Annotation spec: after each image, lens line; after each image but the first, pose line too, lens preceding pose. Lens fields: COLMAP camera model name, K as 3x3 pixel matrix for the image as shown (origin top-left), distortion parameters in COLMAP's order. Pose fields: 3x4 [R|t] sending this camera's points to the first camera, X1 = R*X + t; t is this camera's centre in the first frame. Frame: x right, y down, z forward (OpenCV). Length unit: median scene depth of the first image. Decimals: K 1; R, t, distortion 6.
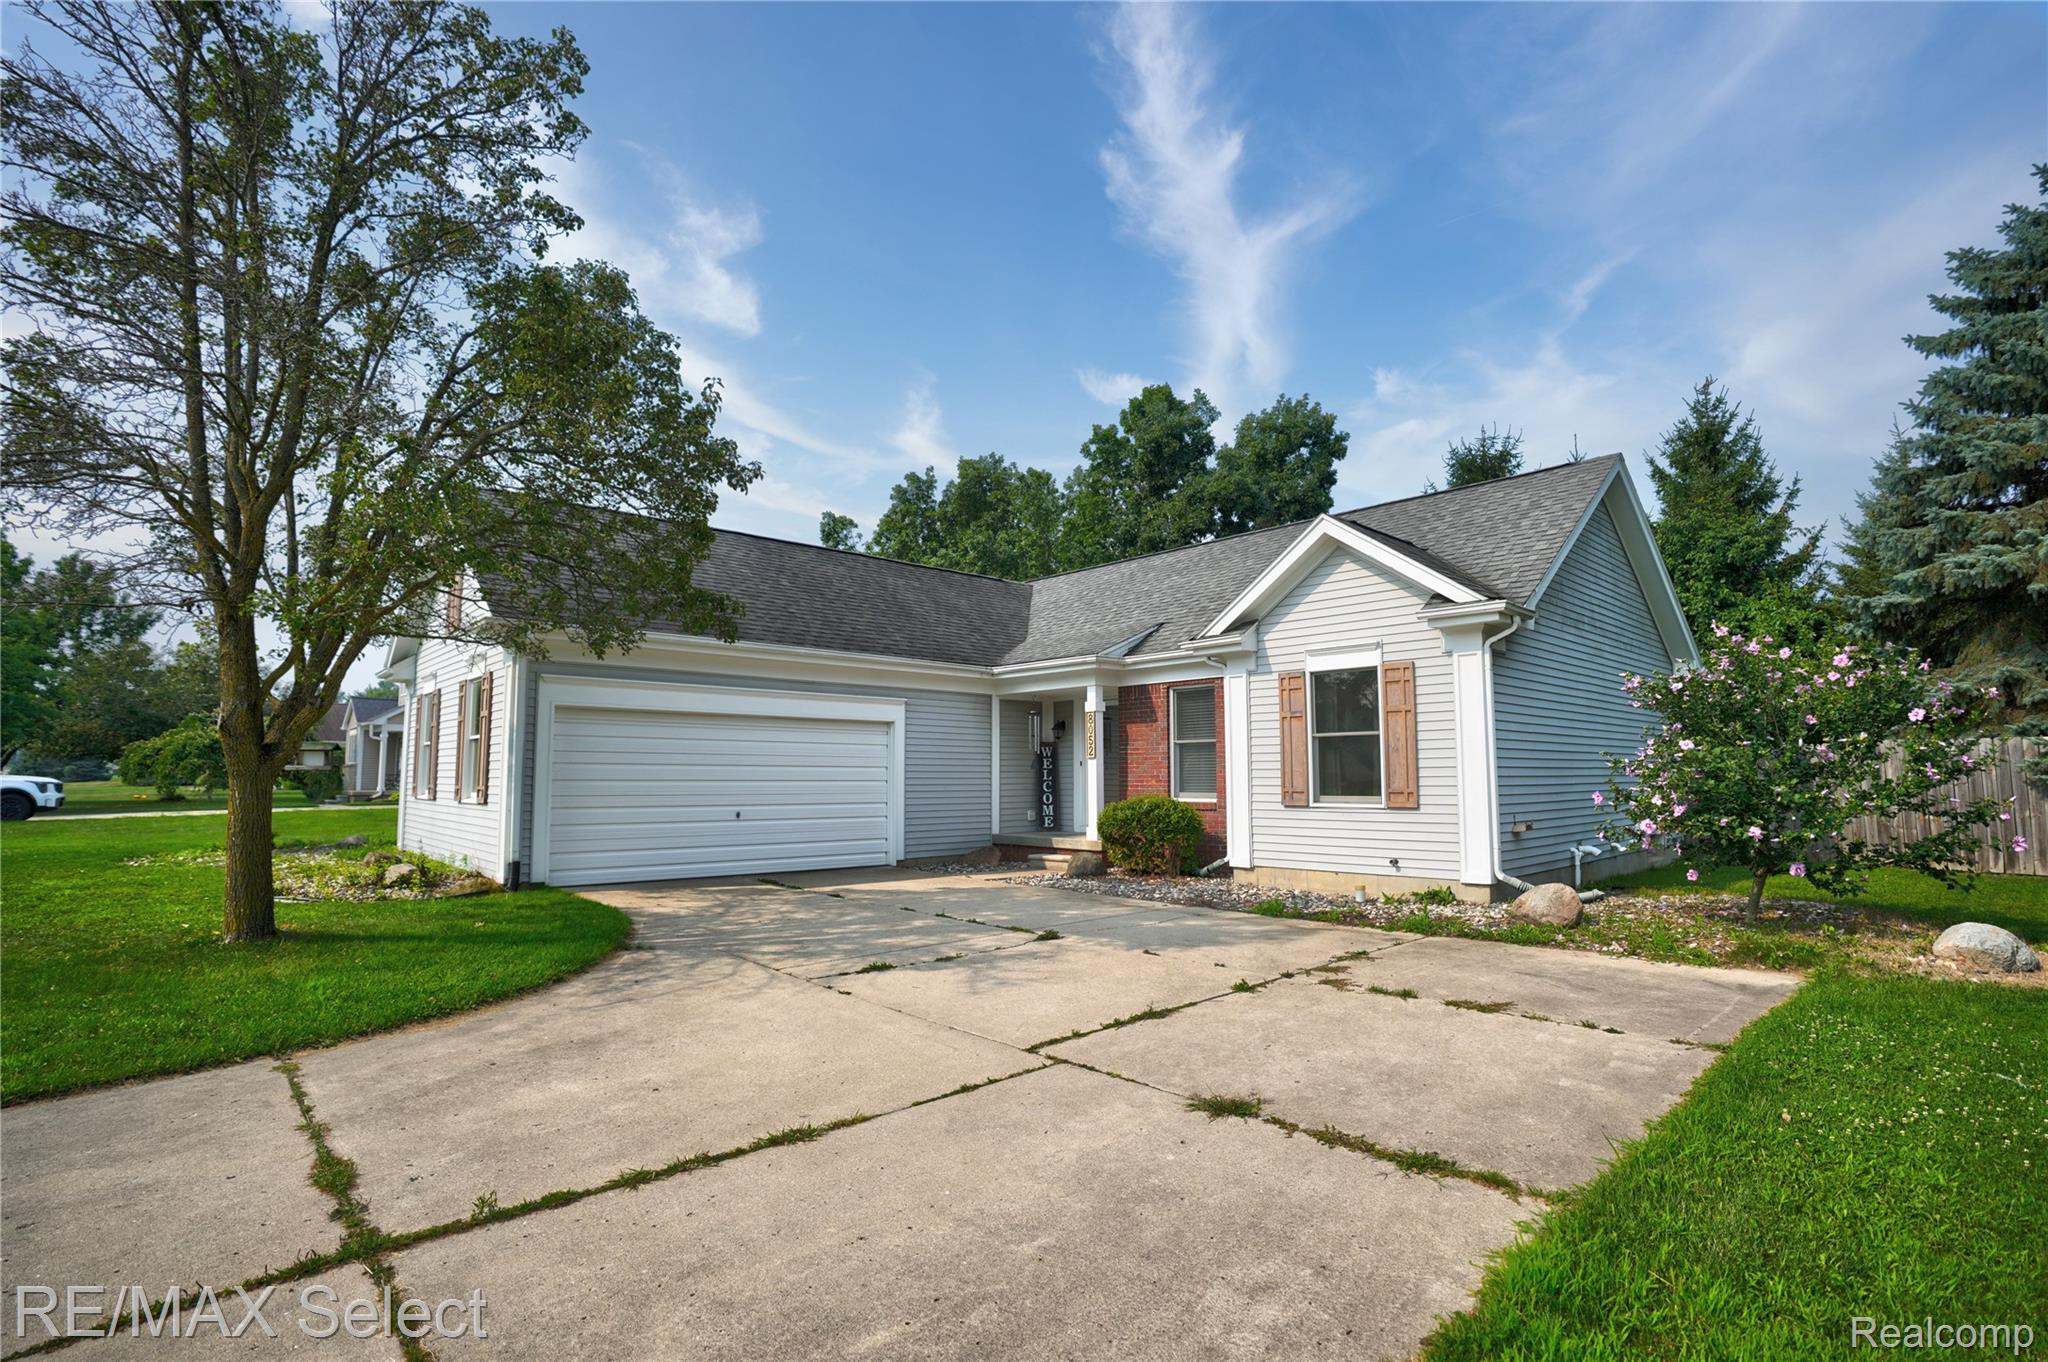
lens RADIAL K [[929.6, 0, 1029.0], [0, 929.6, 685.4], [0, 0, 1]] dist [-0.013517, 0.006138]
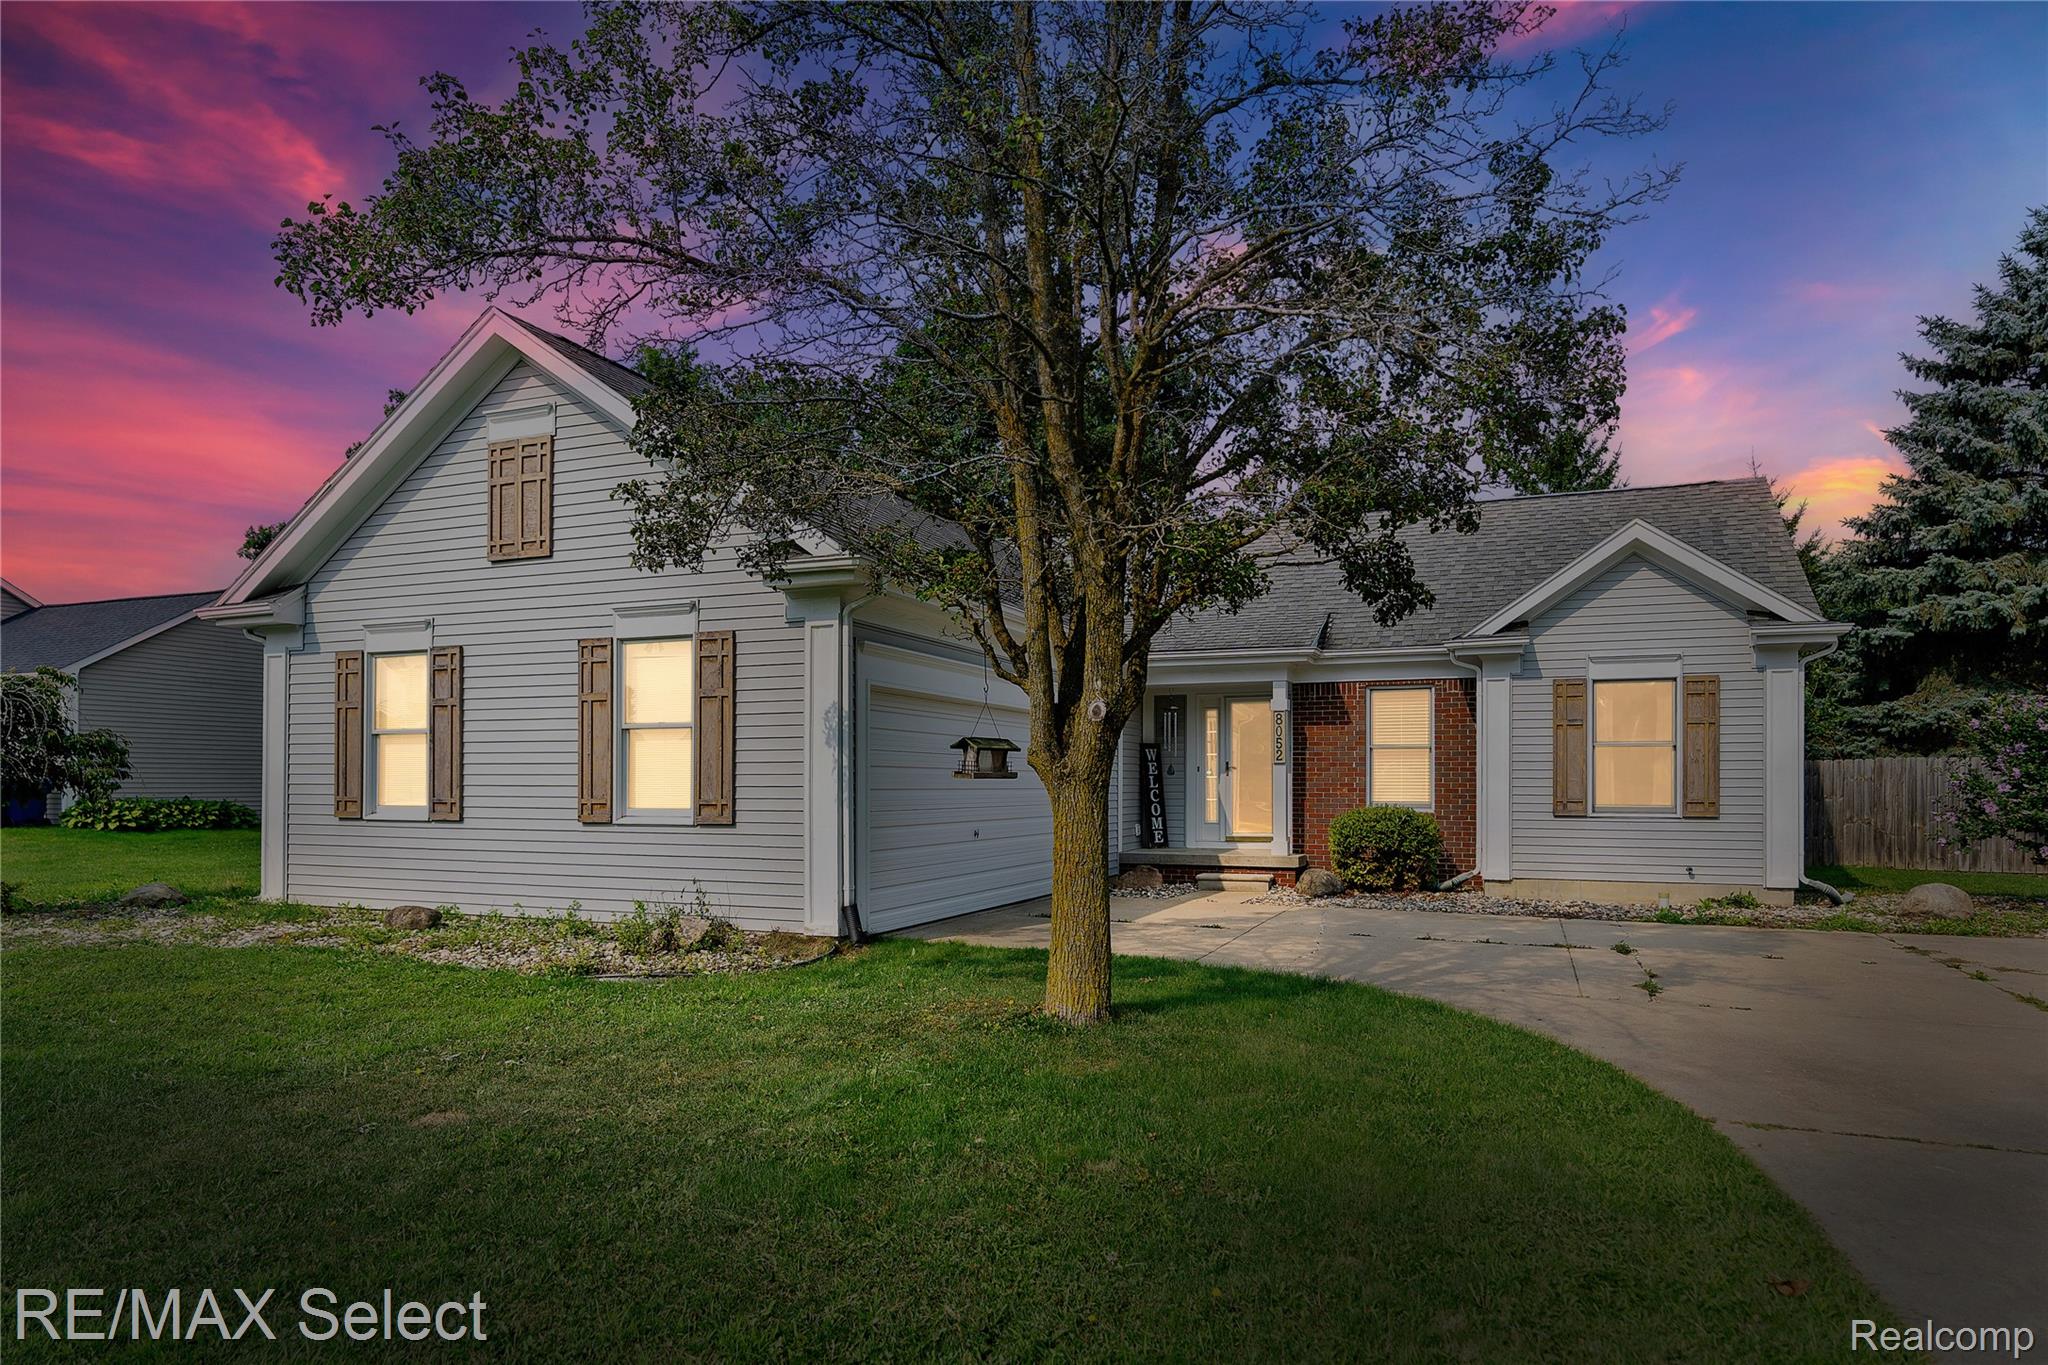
lens RADIAL K [[1193.7, 0, 1005.9], [0, 1193.7, 775.3], [0, 0, 1]] dist [-0.000368, -0.000581]
pose [[0.925878, 0.009948, 0.377691, -0.721614], [-0.043708, 0.995762, 0.080921, 0.010882], [-0.375285, -0.091431, 0.922389, 0.064232]]
